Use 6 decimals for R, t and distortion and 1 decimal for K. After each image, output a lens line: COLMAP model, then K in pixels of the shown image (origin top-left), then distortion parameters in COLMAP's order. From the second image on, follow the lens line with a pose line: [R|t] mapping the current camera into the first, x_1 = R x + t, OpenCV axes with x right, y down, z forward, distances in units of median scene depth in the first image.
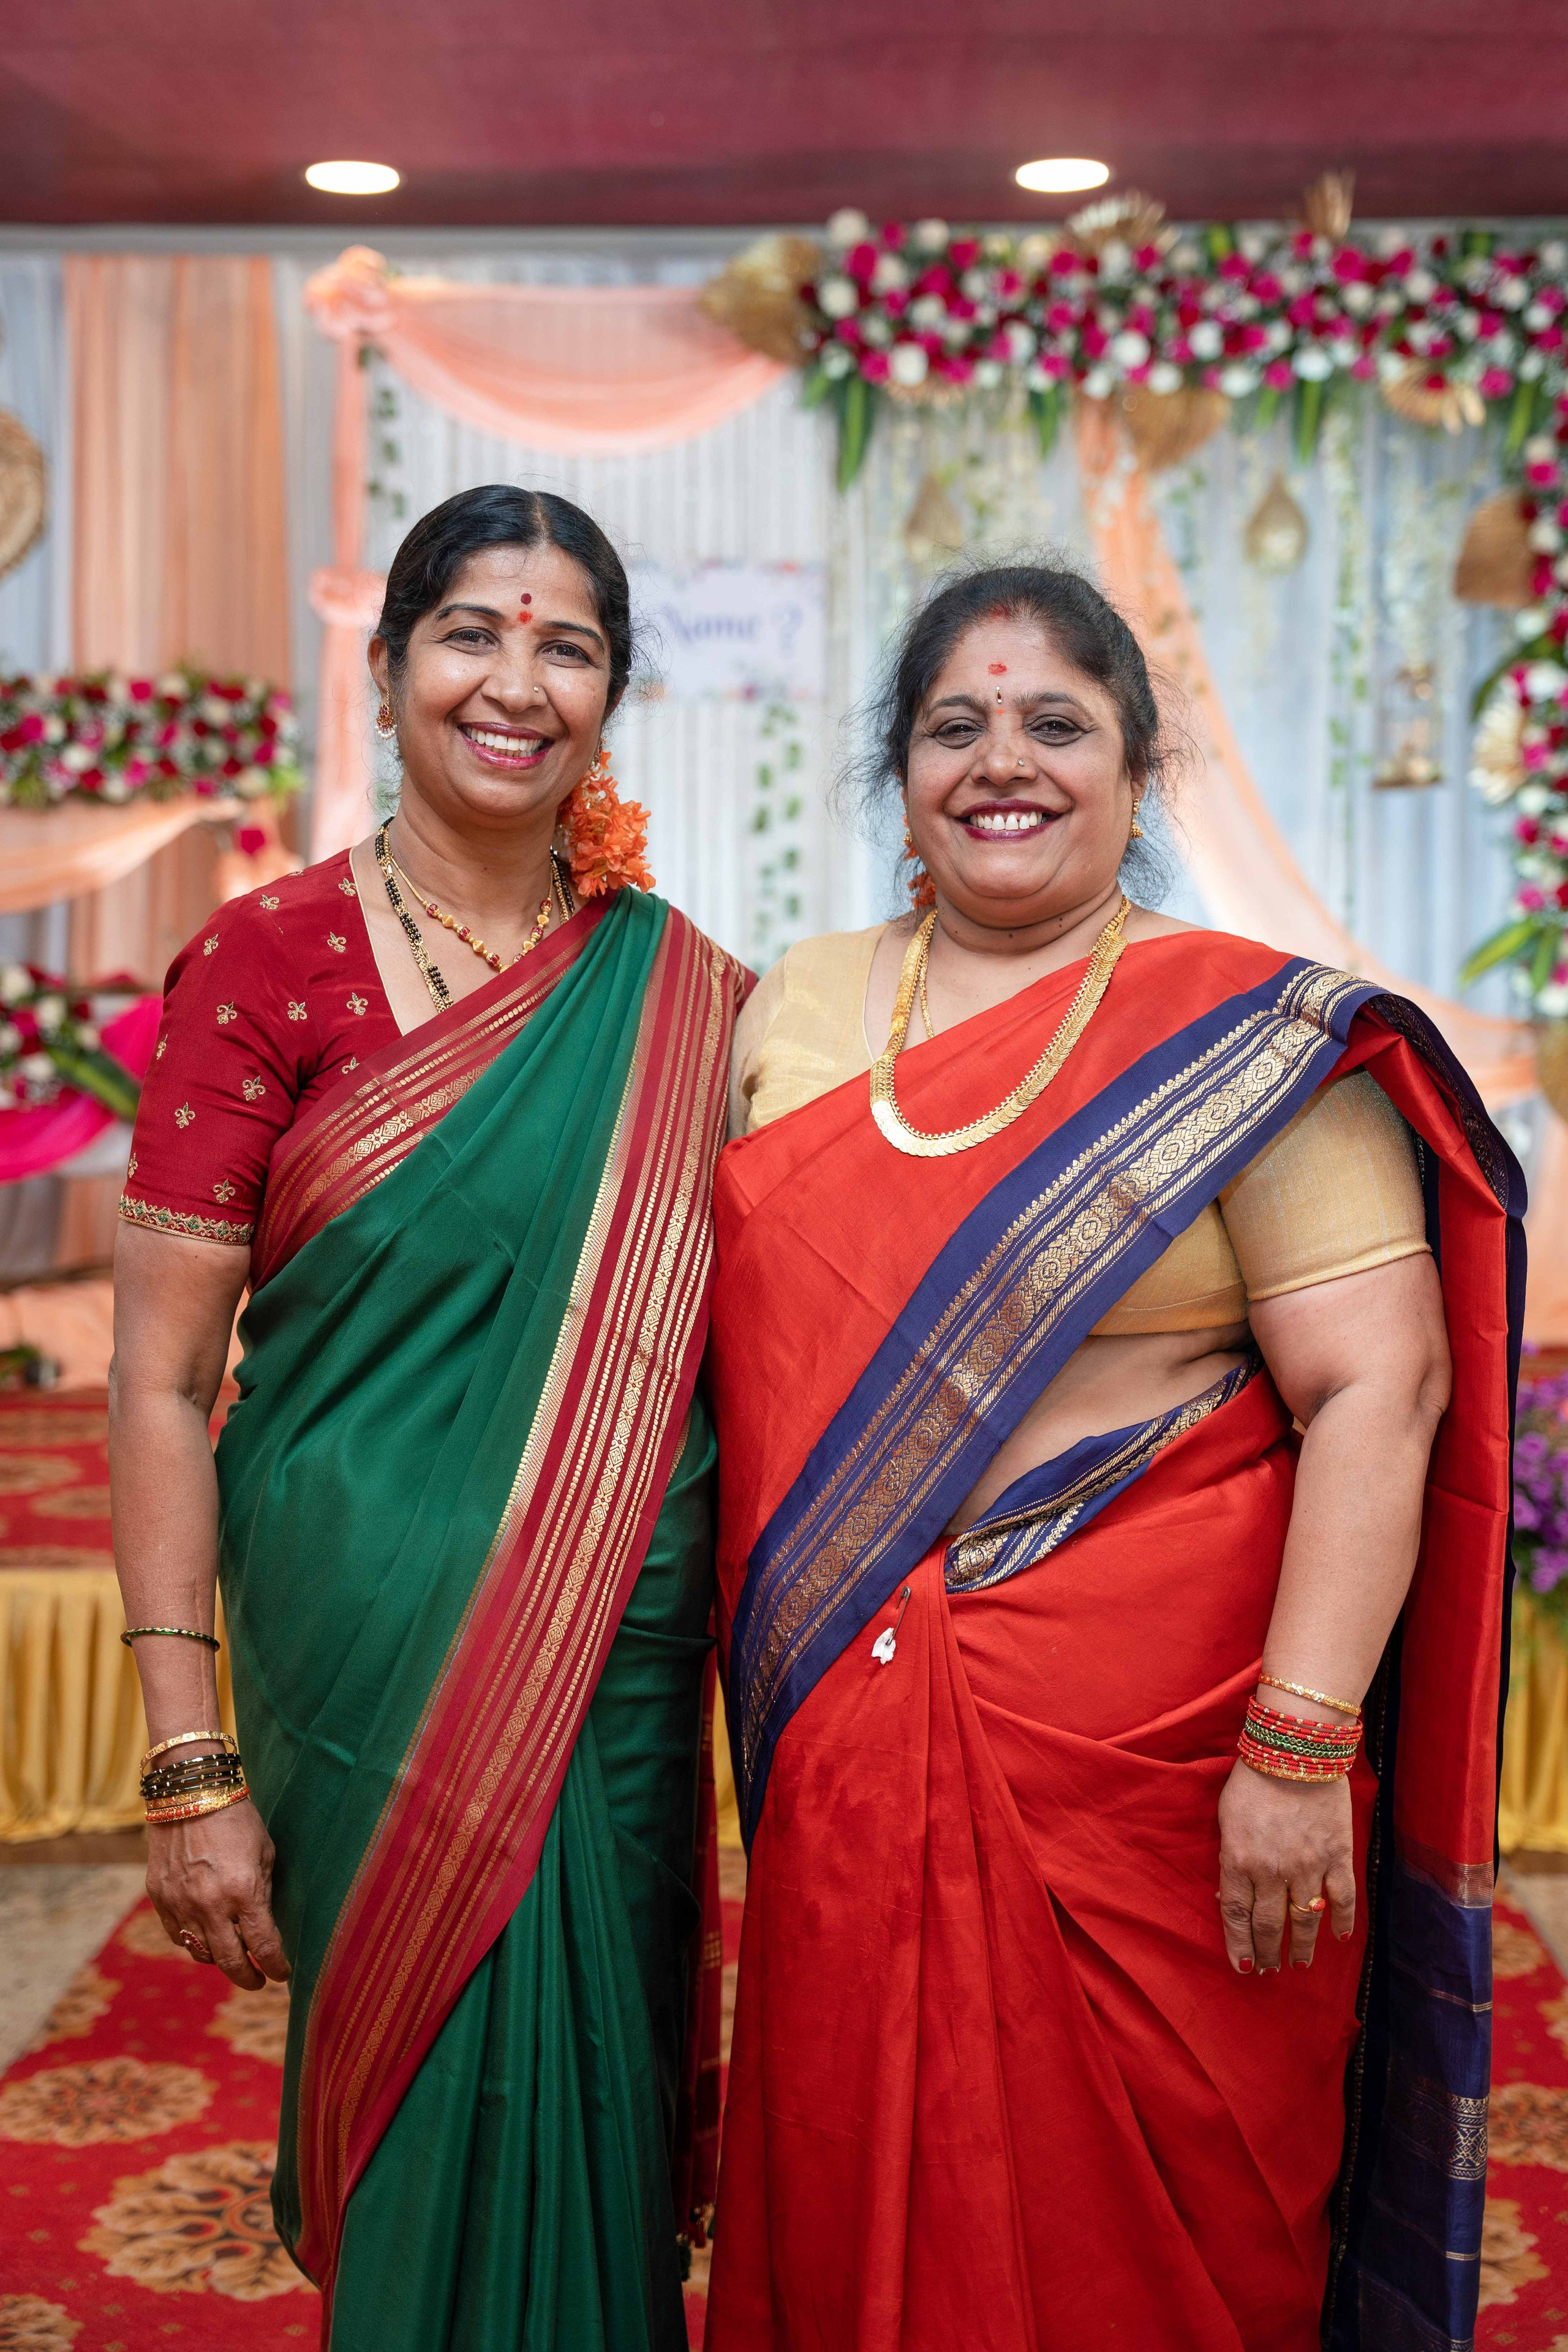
lens RADIAL K [[3426.5, 0, 739.8], [0, 3426.5, 1125.8], [0, 0, 1]] dist [0.063195, 0.125423]
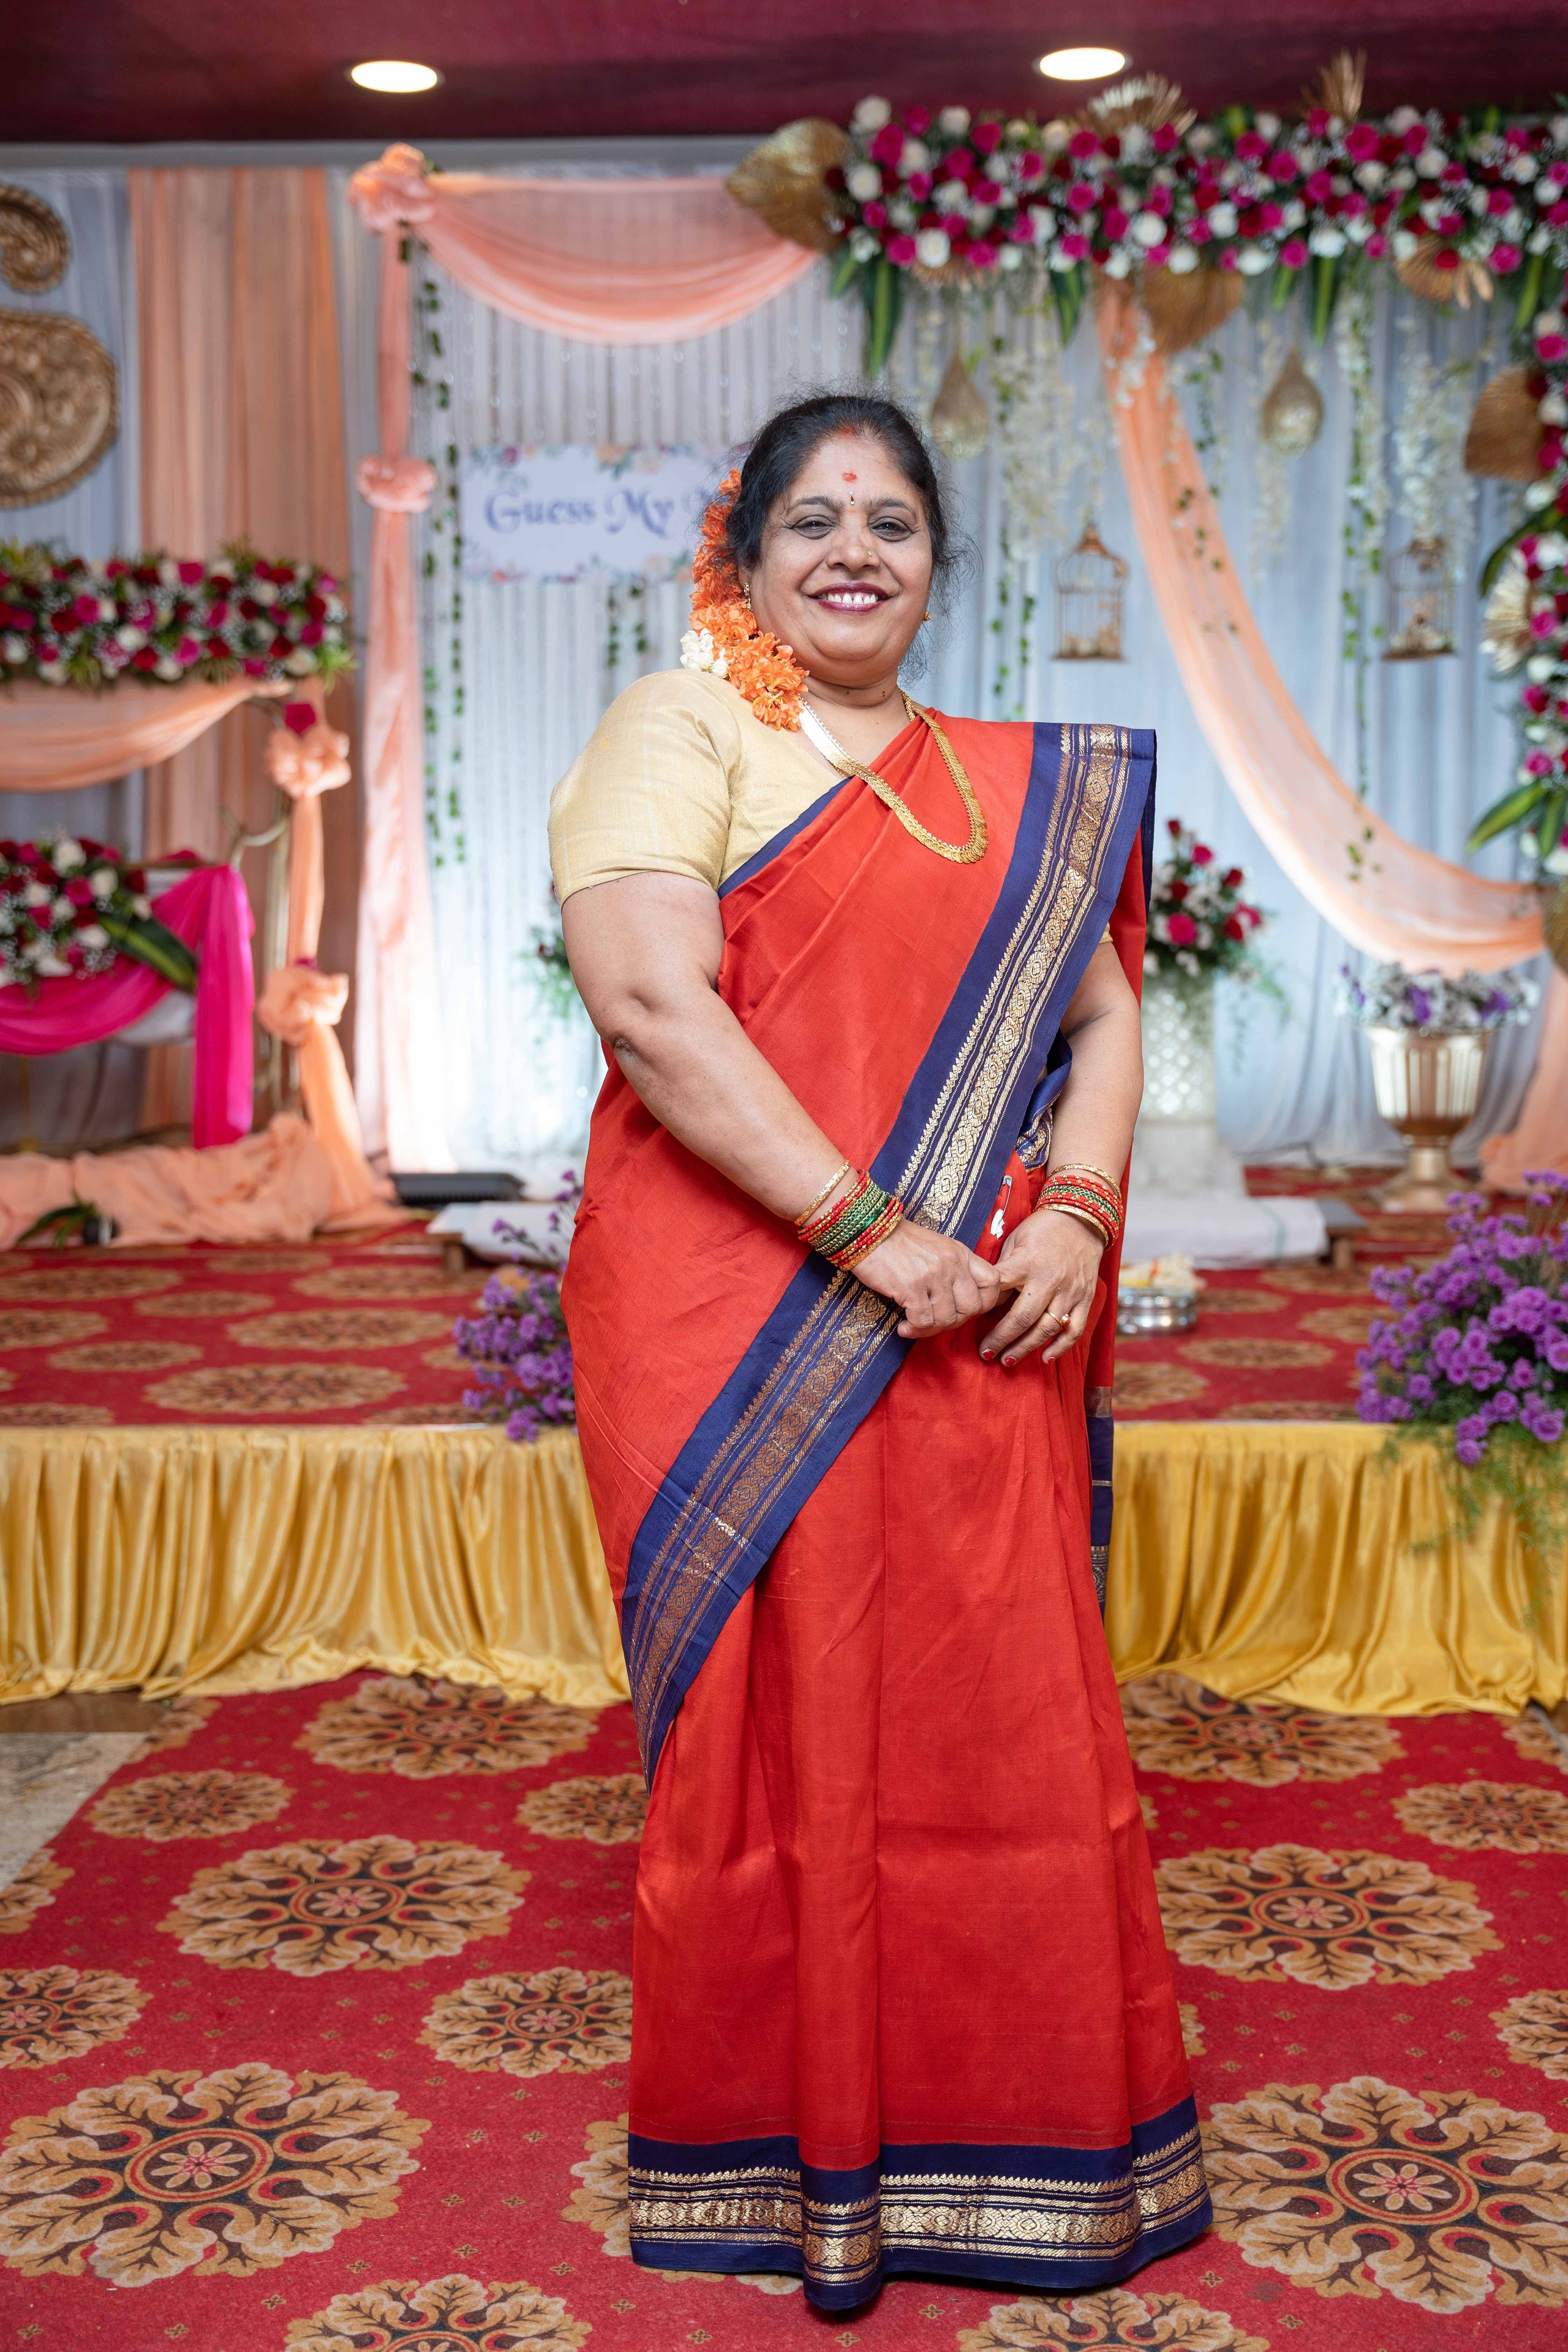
lens RADIAL K [[2859.7, 0, 777.5], [0, 2859.7, 1164.5], [0, 0, 1]] dist [-0.034257, 0.290127]
pose [[0.999841, -0.008556, -0.015677, 0.013525], [0.009246, 0.998967, 0.044480, 0.014119], [0.015280, -0.044618, 0.998887, 0.133249]]
